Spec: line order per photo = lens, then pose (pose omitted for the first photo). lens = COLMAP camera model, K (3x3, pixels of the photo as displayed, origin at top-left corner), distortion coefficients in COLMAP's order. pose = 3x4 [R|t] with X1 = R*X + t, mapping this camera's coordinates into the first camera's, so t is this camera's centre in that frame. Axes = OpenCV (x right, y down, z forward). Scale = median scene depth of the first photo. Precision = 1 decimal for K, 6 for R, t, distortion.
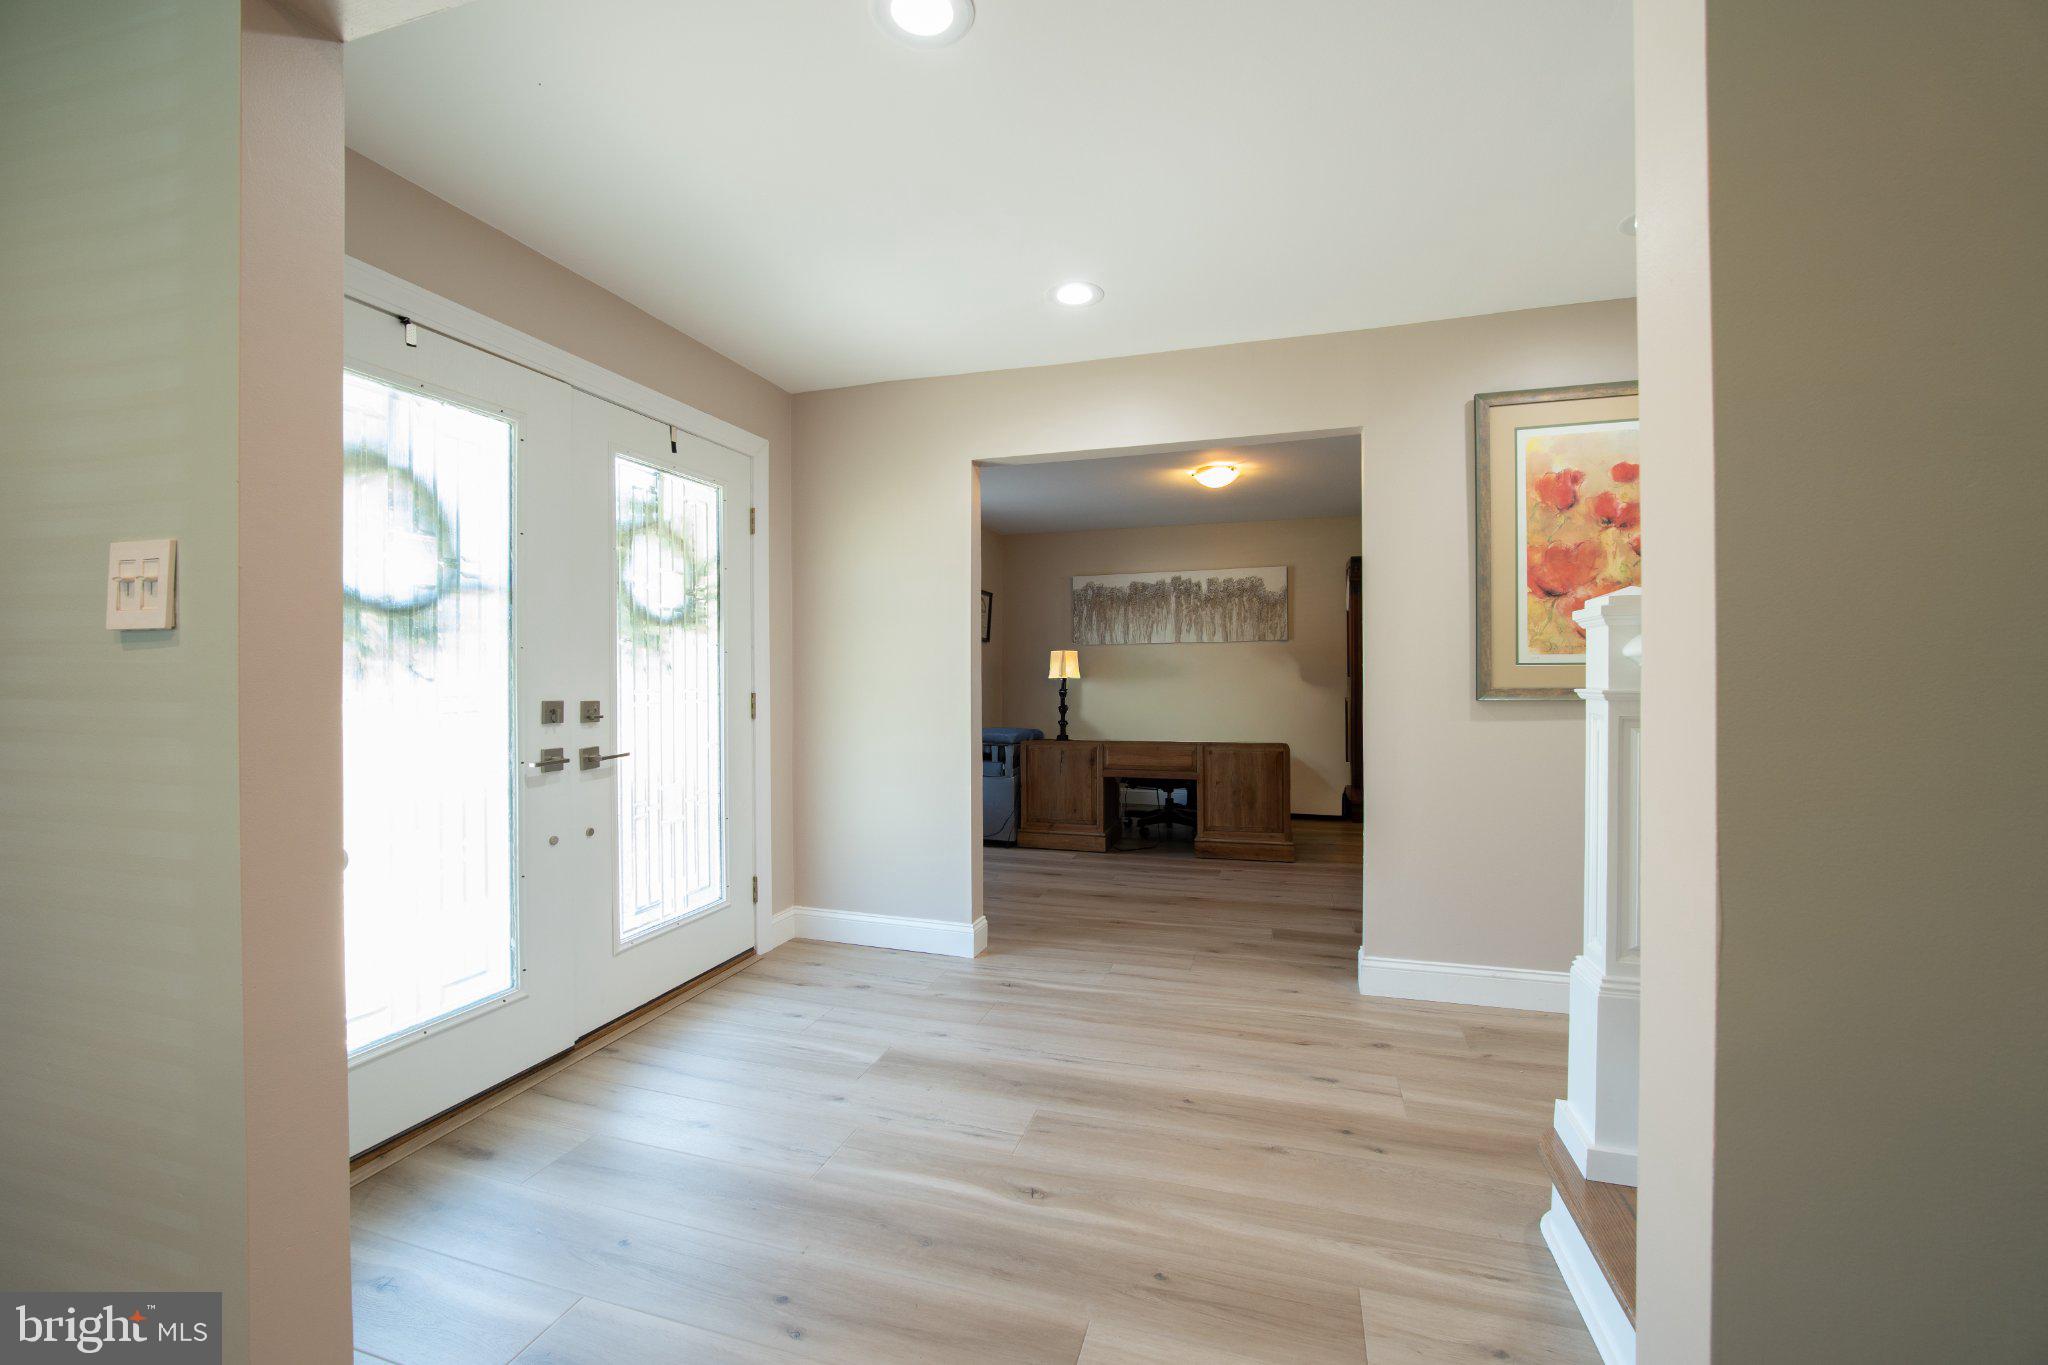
lens RADIAL K [[839.5, 0, 1023.4], [0, 839.5, 680.2], [0, 0, 1]] dist [-0.011989, -0.000031]
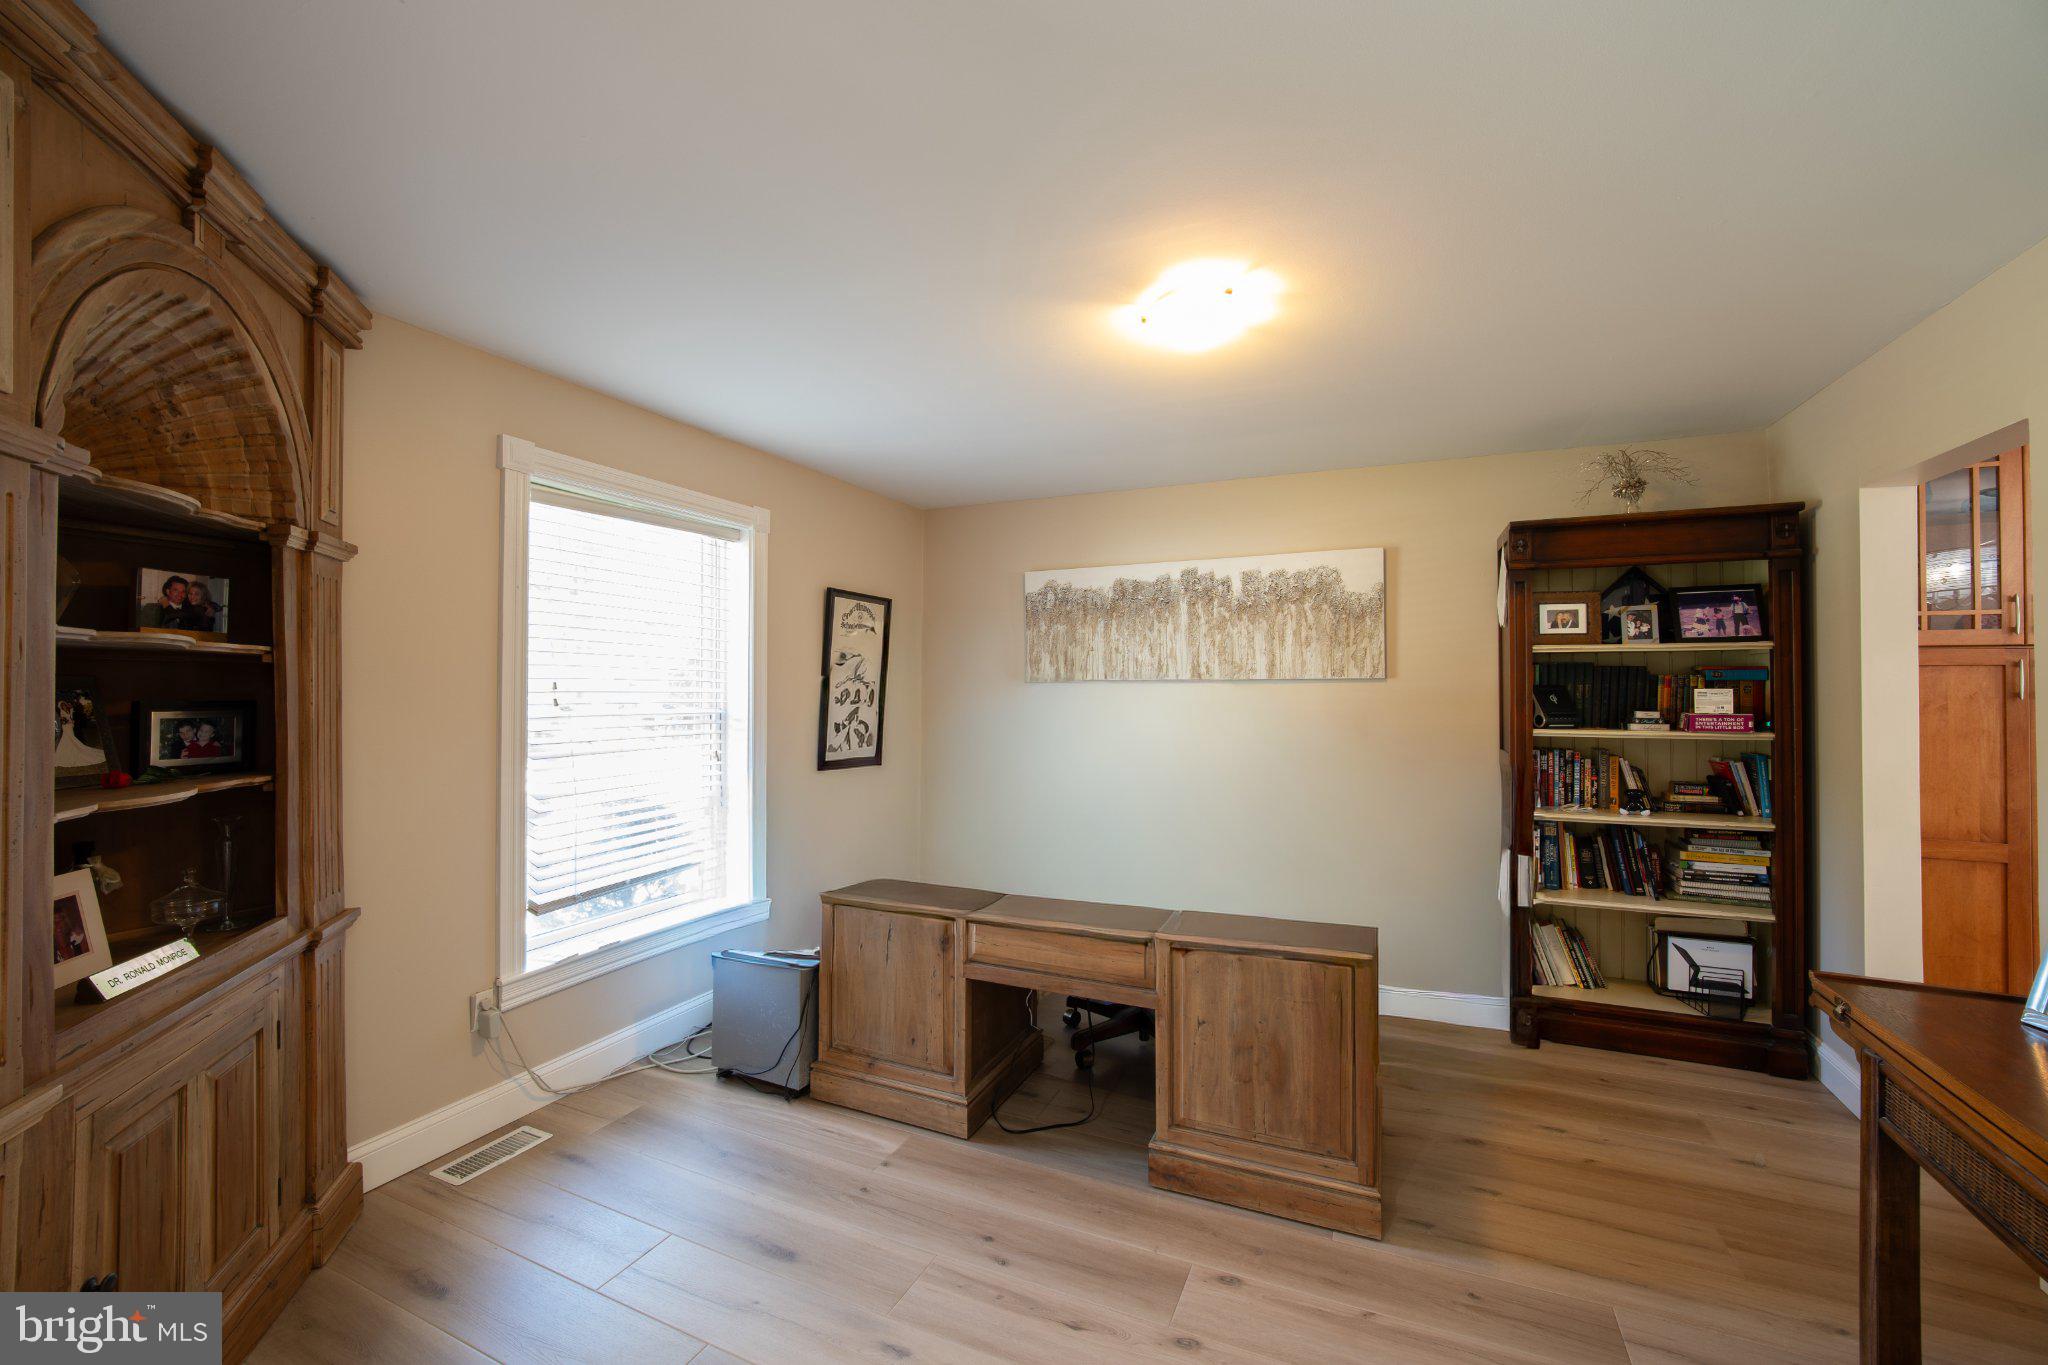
lens RADIAL K [[839.5, 0, 1019.1], [0, 839.5, 679.3], [0, 0, 1]] dist [-0.011989, -0.000031]
pose [[0.991823, 0.005891, -0.127486, 0.142795], [-0.008368, 0.999786, -0.018899, -0.034676], [0.127348, 0.019811, 0.991660, 0.411003]]
